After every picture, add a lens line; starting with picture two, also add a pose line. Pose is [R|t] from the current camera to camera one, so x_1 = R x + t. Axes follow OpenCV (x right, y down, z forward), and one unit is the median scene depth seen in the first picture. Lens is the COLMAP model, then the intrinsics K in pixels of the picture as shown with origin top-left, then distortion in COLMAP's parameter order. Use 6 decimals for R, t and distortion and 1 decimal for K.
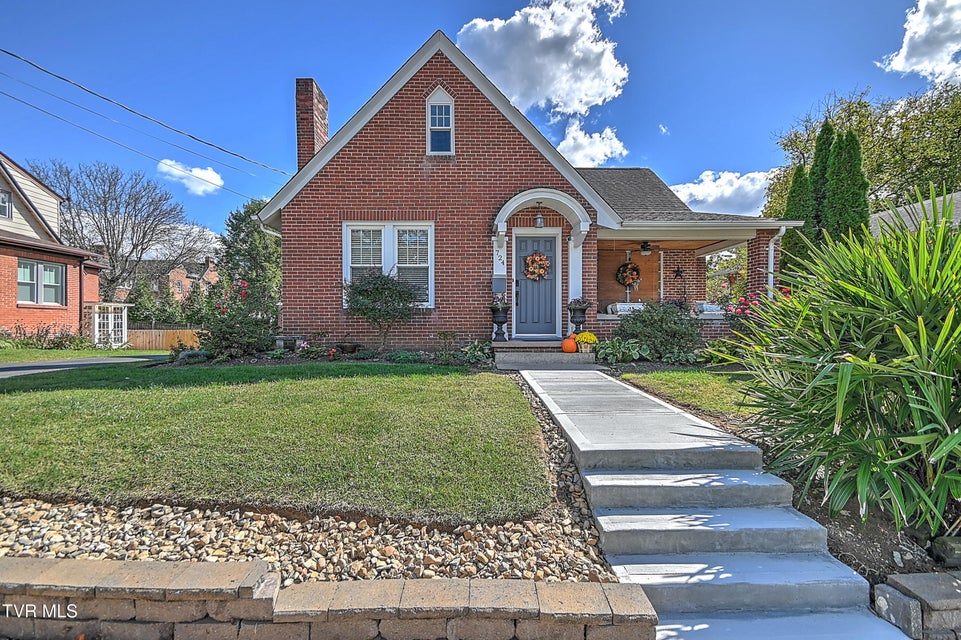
lens RADIAL K [[423.0, 0, 477.2], [0, 423.0, 324.0], [0, 0, 1]] dist [0.024281, -0.013312]
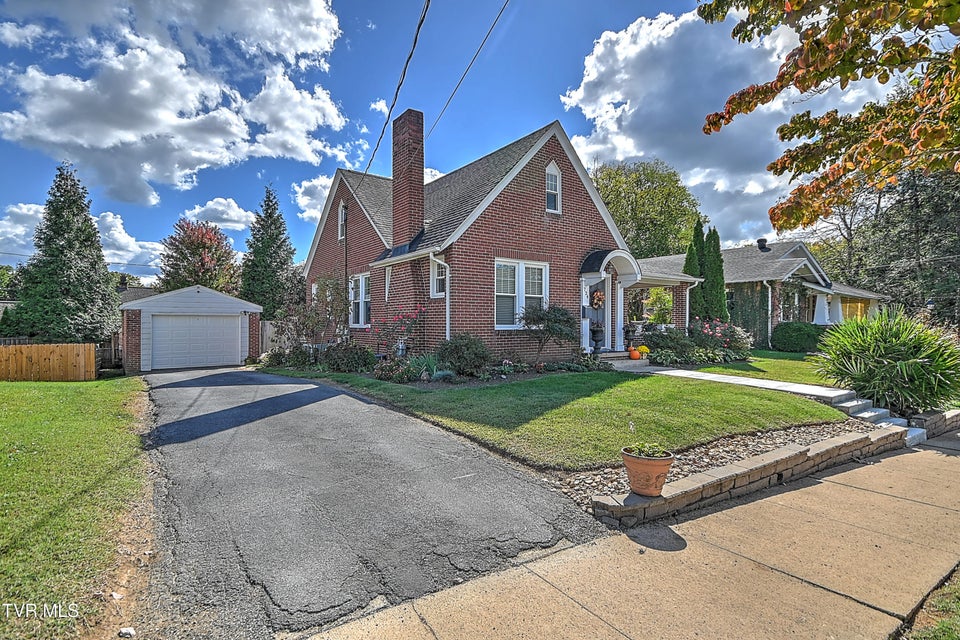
lens RADIAL K [[479.4, 0, 473.5], [0, 479.4, 322.5], [0, 0, 1]] dist [0.019090, 0.000314]
pose [[0.819453, 0.003945, 0.573133, -1.134127], [-0.003140, 0.999992, -0.002394, -0.053955], [-0.573138, 0.000162, 0.819459, -0.074854]]
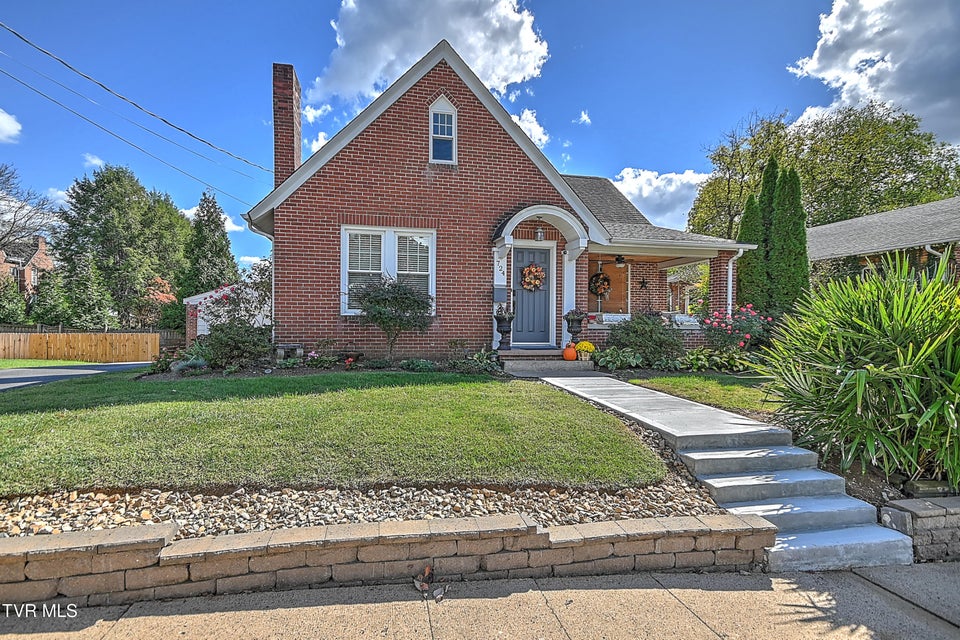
lens RADIAL K [[478.9, 0, 477.8], [0, 478.9, 322.8], [0, 0, 1]] dist [0.027021, -0.000115]
pose [[0.980469, 0.010629, 0.196385, -0.224106], [-0.009328, 0.999928, -0.007547, -0.014661], [-0.196451, 0.005568, 0.980498, -0.124557]]
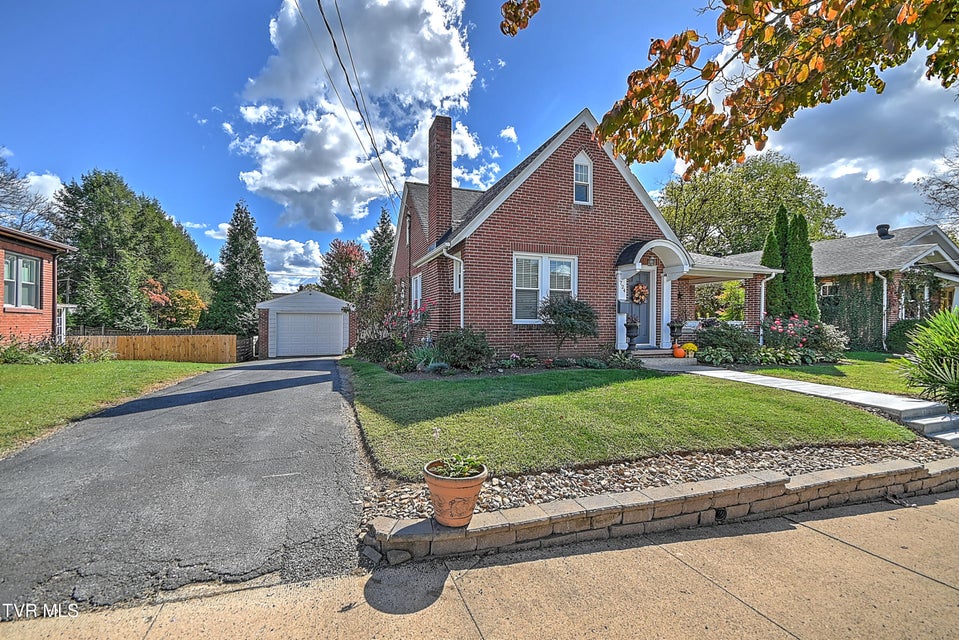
lens RADIAL K [[422.2, 0, 476.3], [0, 422.2, 324.0], [0, 0, 1]] dist [0.024281, -0.013312]
pose [[0.943499, 0.006212, 0.331319, -0.805037], [-0.007197, 0.999973, 0.001748, -0.038296], [-0.331299, -0.004034, 0.943517, -0.095513]]
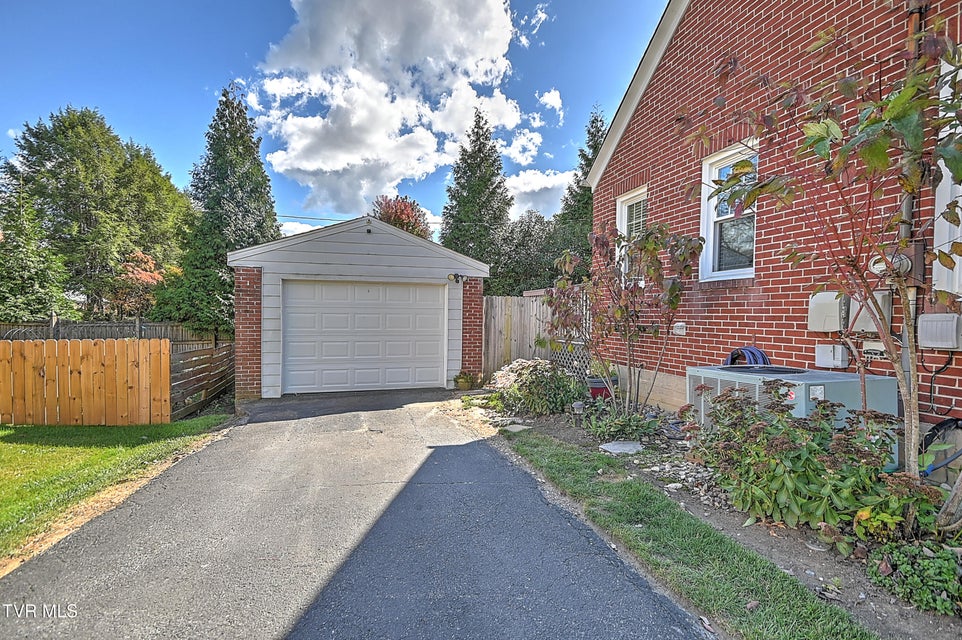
lens RADIAL K [[459.2, 0, 456.7], [0, 459.2, 311.9], [0, 0, 1]] dist [0.047798, -0.000308]
pose [[0.976320, 0.007484, 0.216200, -0.937528], [-0.007733, 0.999970, 0.000306, -0.022202], [-0.216191, -0.001970, 0.976349, 1.493812]]
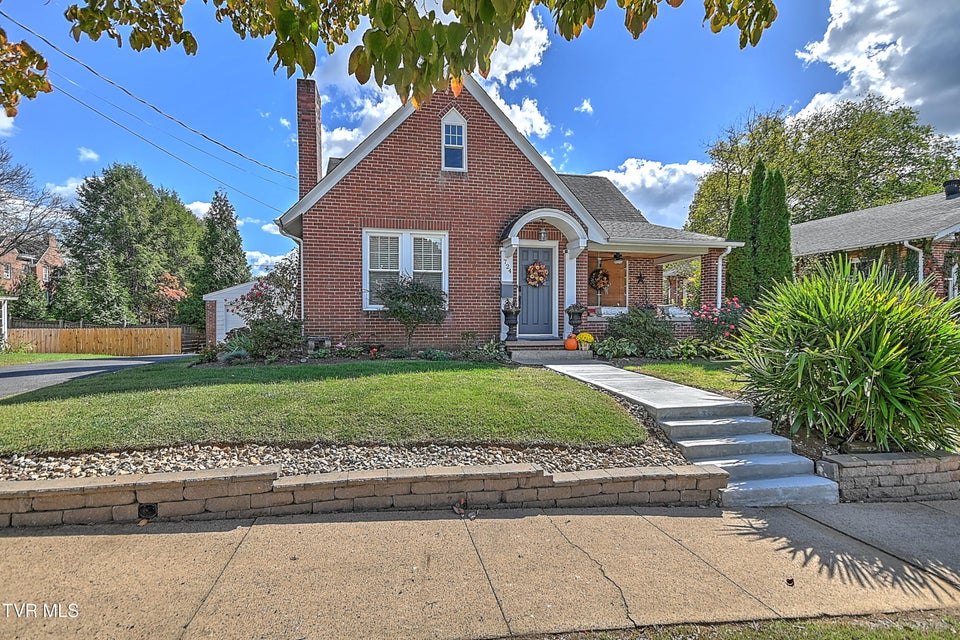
lens RADIAL K [[480.2, 0, 478.2], [0, 480.2, 321.8], [0, 0, 1]] dist [0.025729, 0.000638]
pose [[0.981394, 0.002182, 0.191995, -0.262909], [-0.003044, 0.999987, 0.004193, -0.014265], [-0.191983, -0.004699, 0.981387, -0.231330]]
